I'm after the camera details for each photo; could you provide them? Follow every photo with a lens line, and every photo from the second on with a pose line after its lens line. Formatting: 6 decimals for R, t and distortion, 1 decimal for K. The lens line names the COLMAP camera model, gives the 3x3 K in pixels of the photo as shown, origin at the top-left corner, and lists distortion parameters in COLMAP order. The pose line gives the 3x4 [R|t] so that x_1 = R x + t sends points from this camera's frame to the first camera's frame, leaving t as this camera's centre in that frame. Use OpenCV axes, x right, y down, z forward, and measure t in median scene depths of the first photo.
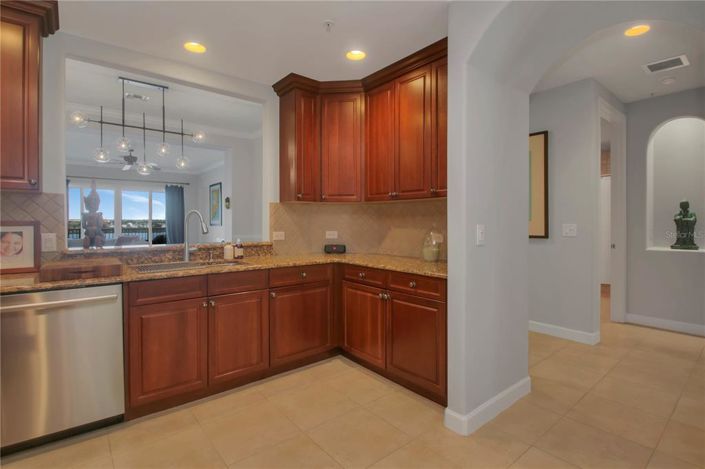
lens RADIAL K [[341.0, 0, 351.3], [0, 341.0, 233.0], [0, 0, 1]] dist [-0.005066, -0.000291]
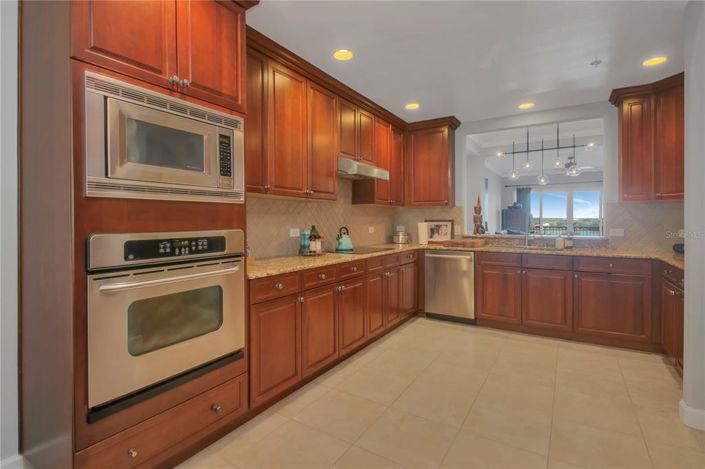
lens RADIAL K [[341.0, 0, 350.3], [0, 341.0, 231.4], [0, 0, 1]] dist [-0.005066, -0.000291]
pose [[0.324171, 0.027597, -0.945596, 0.731306], [-0.028503, 0.999406, 0.019396, 0.011233], [0.945569, 0.020665, 0.324765, -0.238693]]
